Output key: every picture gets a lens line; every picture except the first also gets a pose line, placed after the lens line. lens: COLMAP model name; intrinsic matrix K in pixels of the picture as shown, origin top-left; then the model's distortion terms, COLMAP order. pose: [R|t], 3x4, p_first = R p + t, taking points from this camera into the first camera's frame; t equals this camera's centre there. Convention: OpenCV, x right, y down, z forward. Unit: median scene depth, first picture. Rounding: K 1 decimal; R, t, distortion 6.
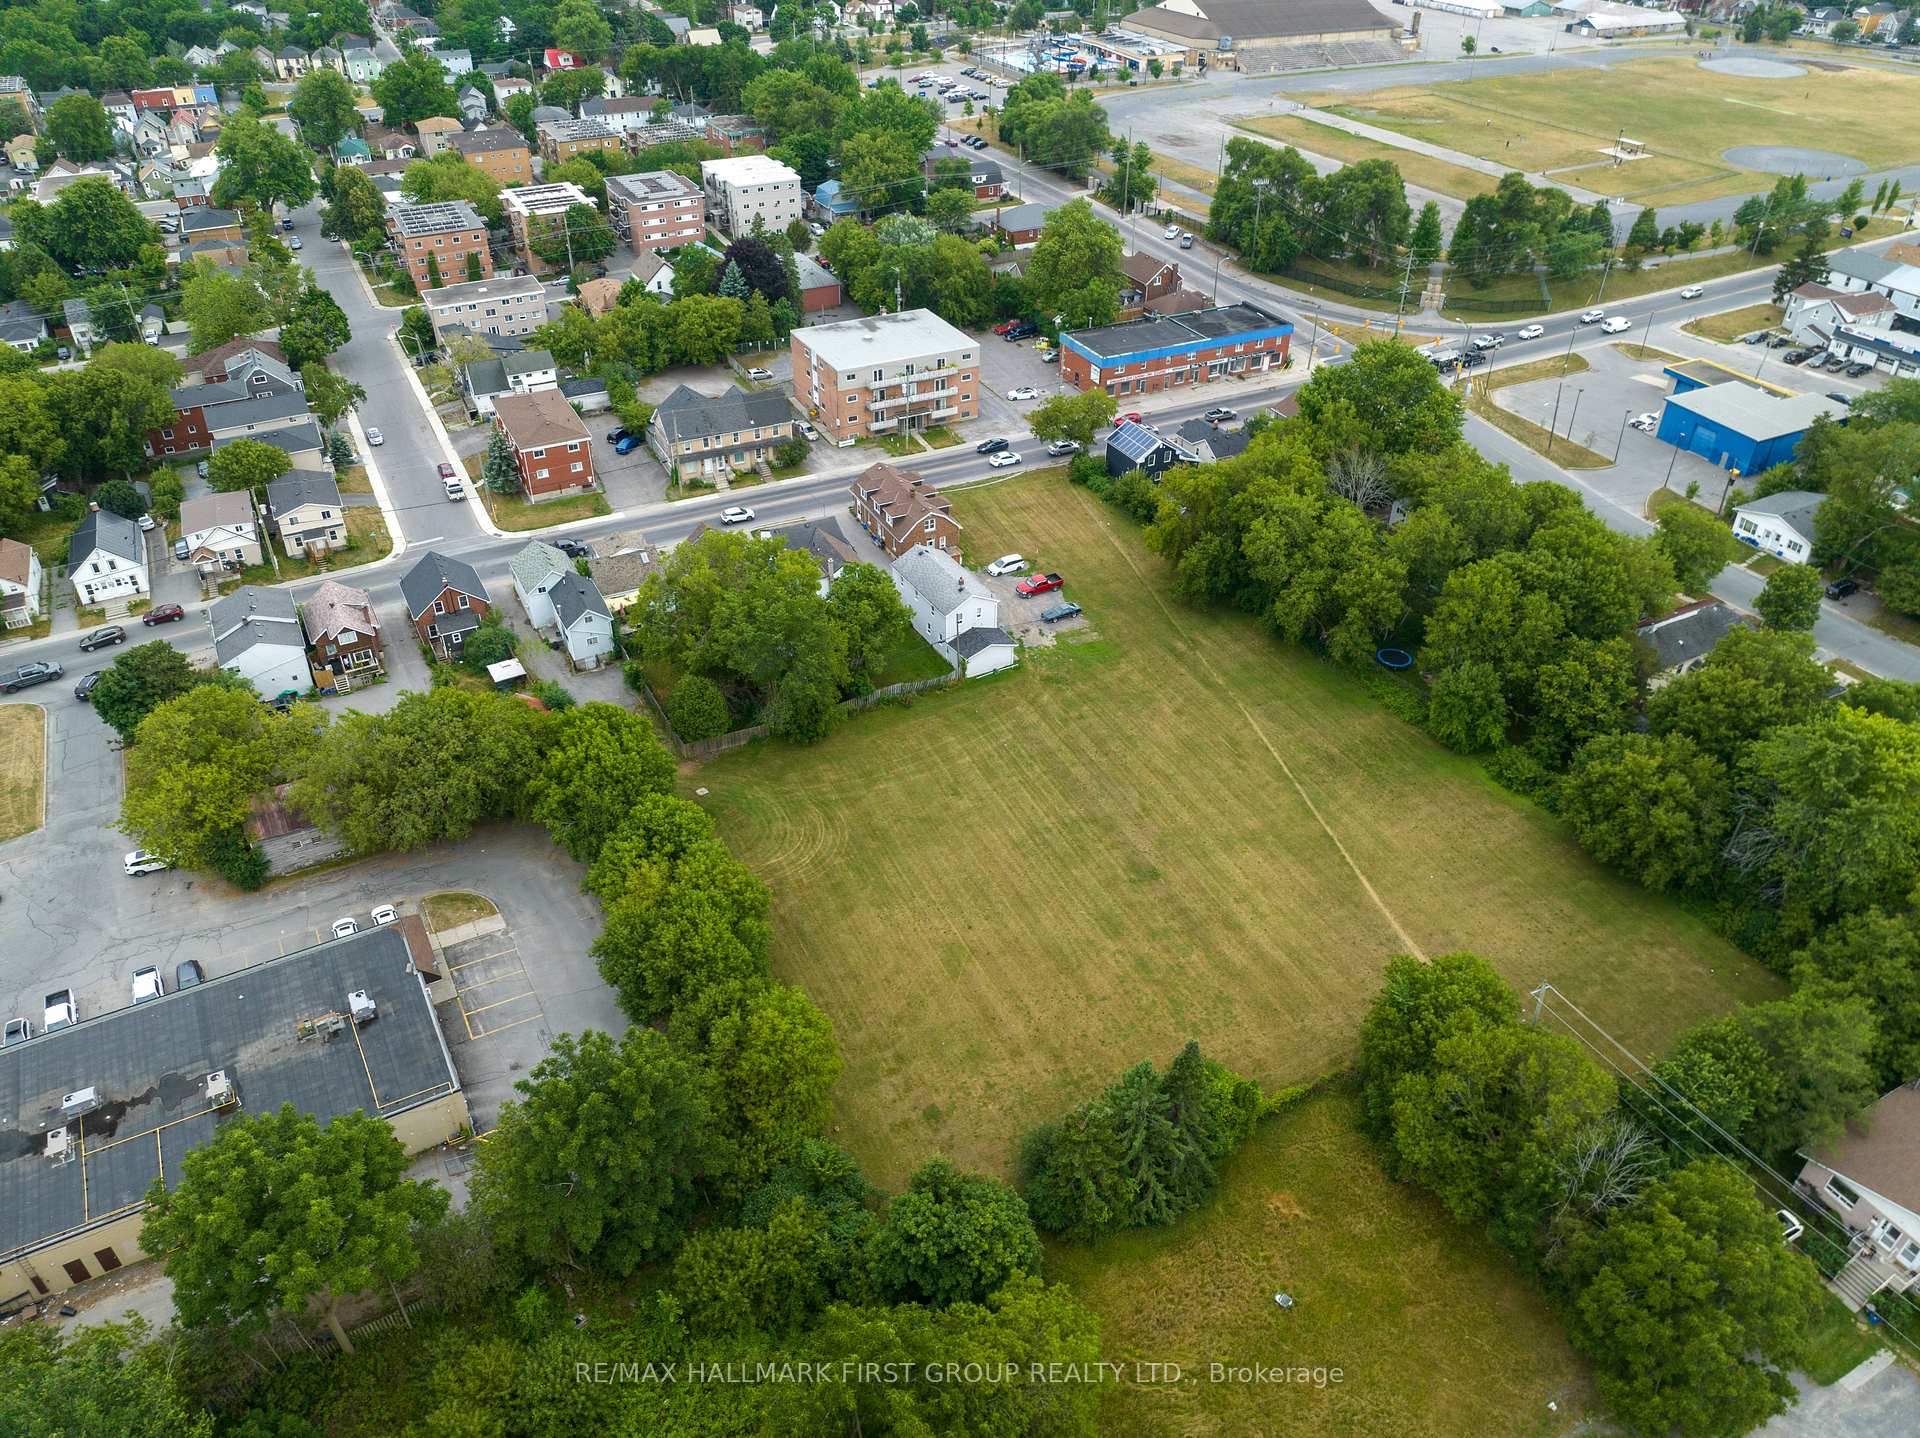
lens RADIAL K [[1351.7, 0, 957.5], [0, 1351.7, 720.4], [0, 0, 1]] dist [-0.048470, 0.019521]
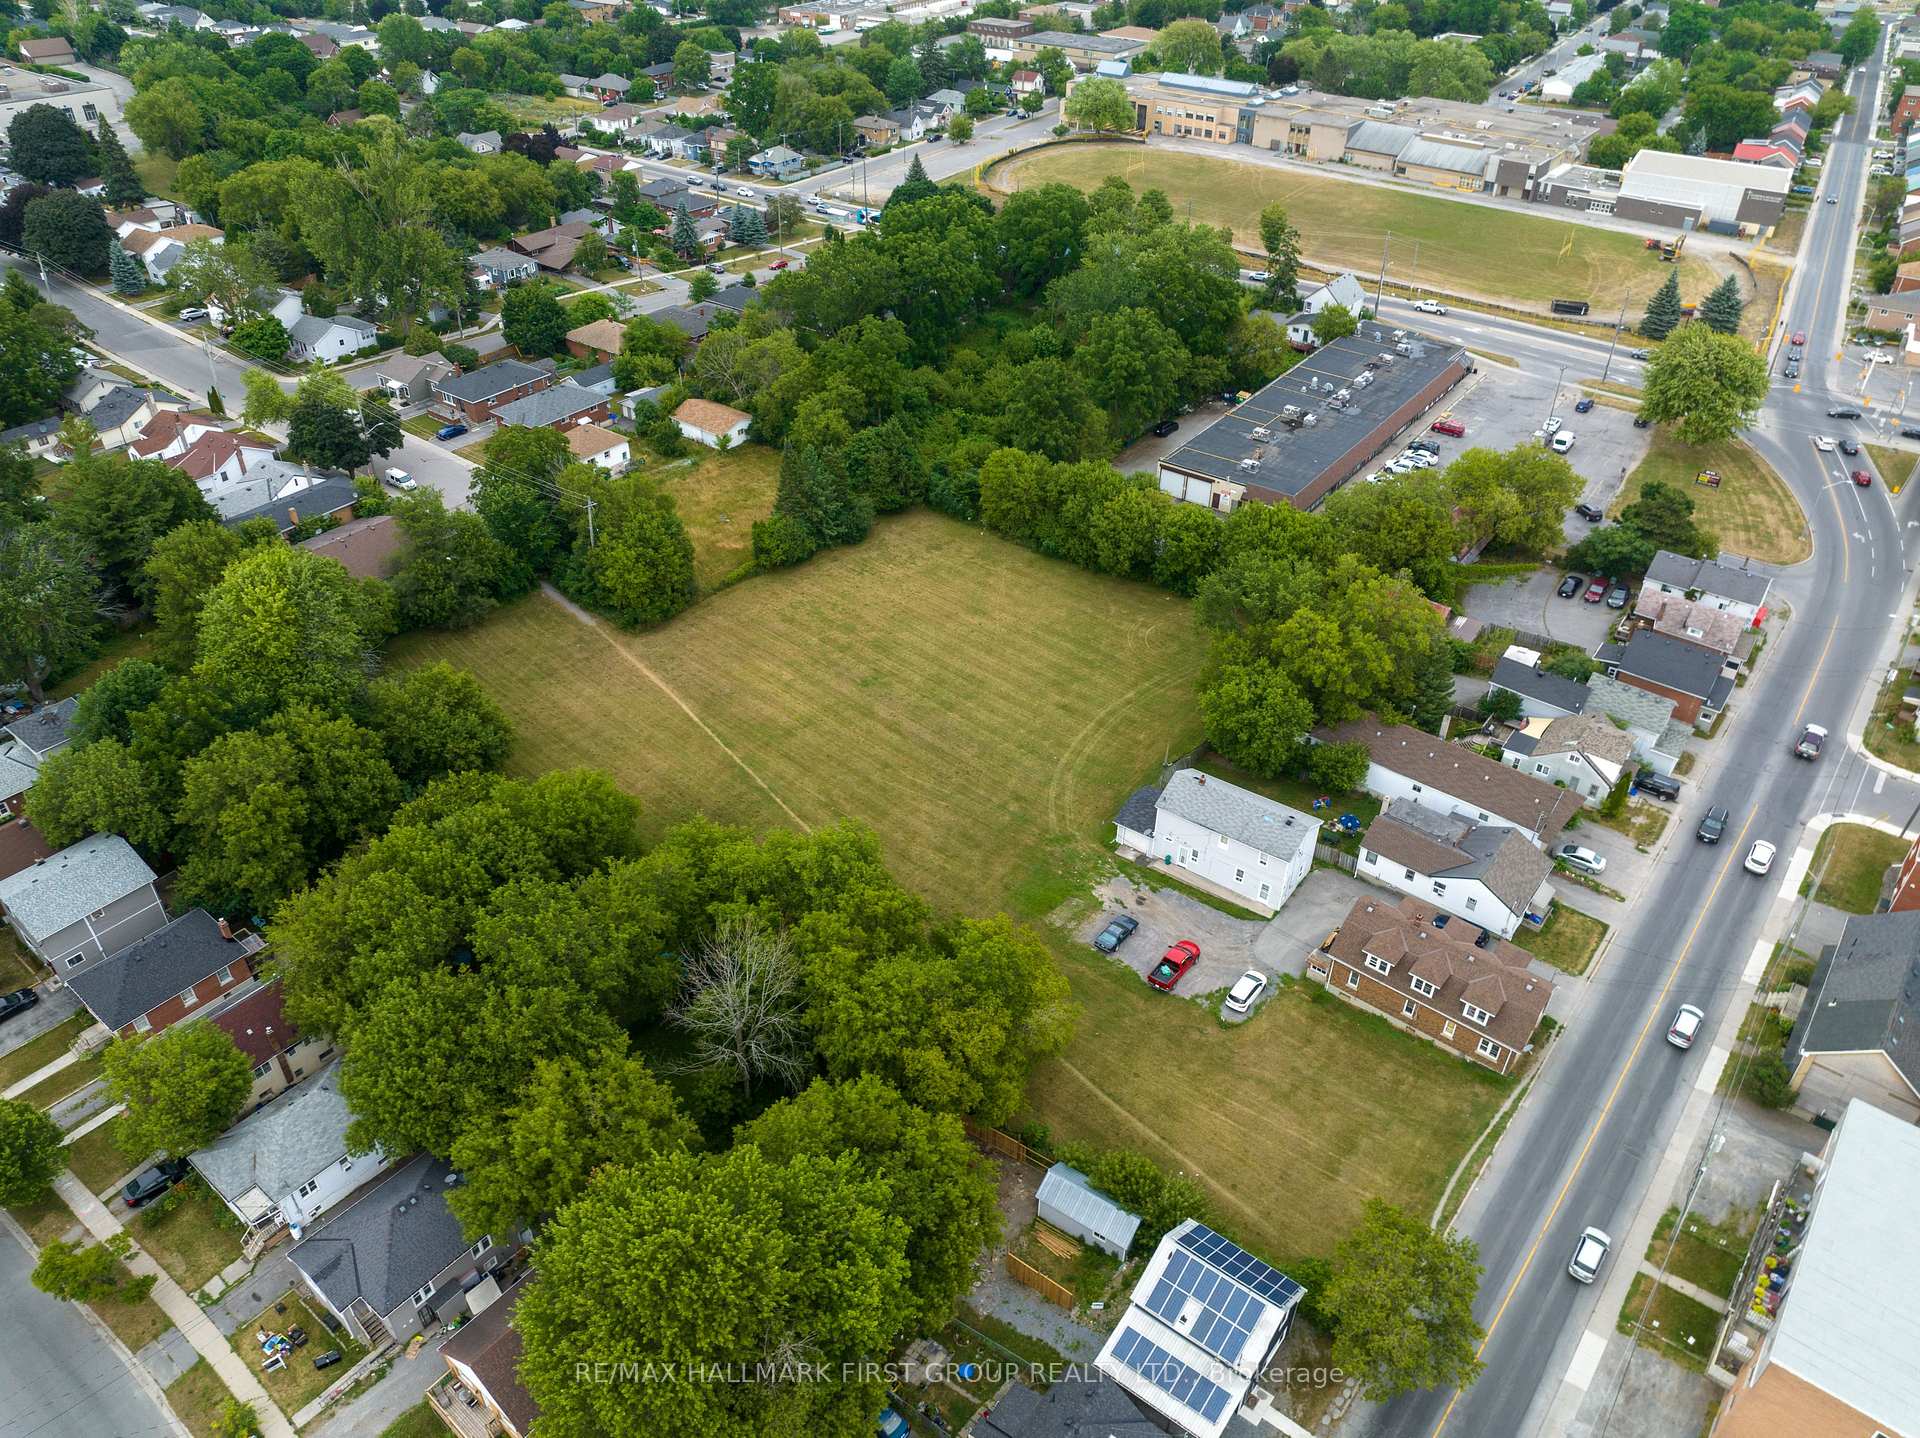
lens RADIAL K [[1353.3, 0, 958.4], [0, 1353.3, 719.2], [0, 0, 1]] dist [-0.047170, 0.011851]
pose [[-0.911636, 0.222019, -0.345872, 0.344522], [-0.256624, 0.349848, 0.900972, -0.681335], [0.321035, 0.910118, -0.261958, 0.956276]]
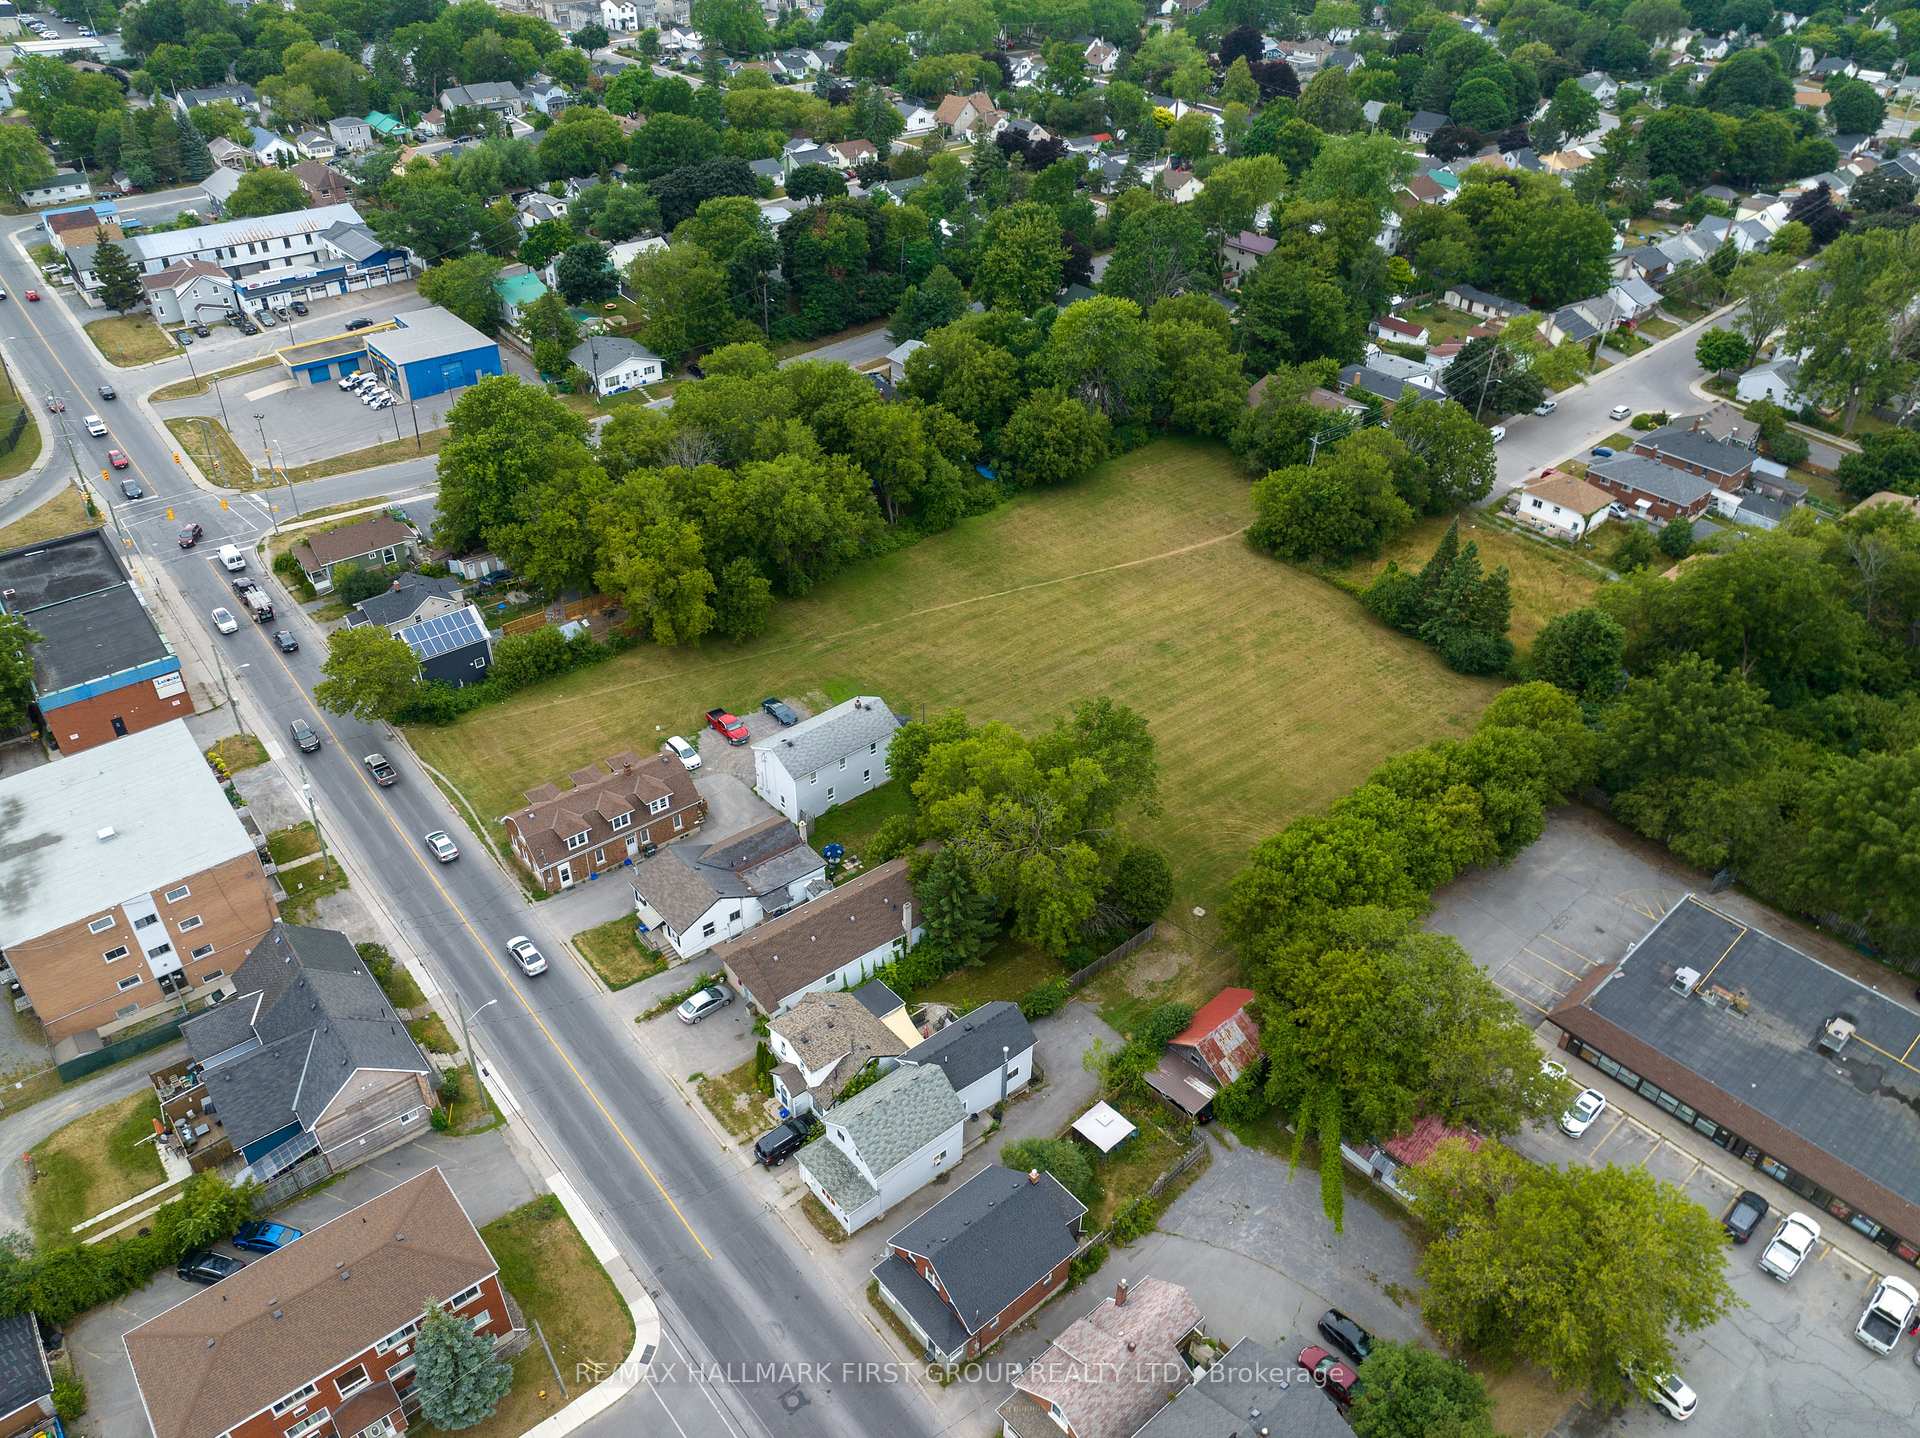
lens RADIAL K [[1353.3, 0, 958.4], [0, 1353.3, 719.2], [0, 0, 1]] dist [-0.047170, 0.011851]
pose [[-0.209139, -0.572515, 0.792772, -0.601162], [0.559402, 0.594906, 0.577196, -0.479331], [-0.802079, 0.564193, 0.195848, 0.660424]]
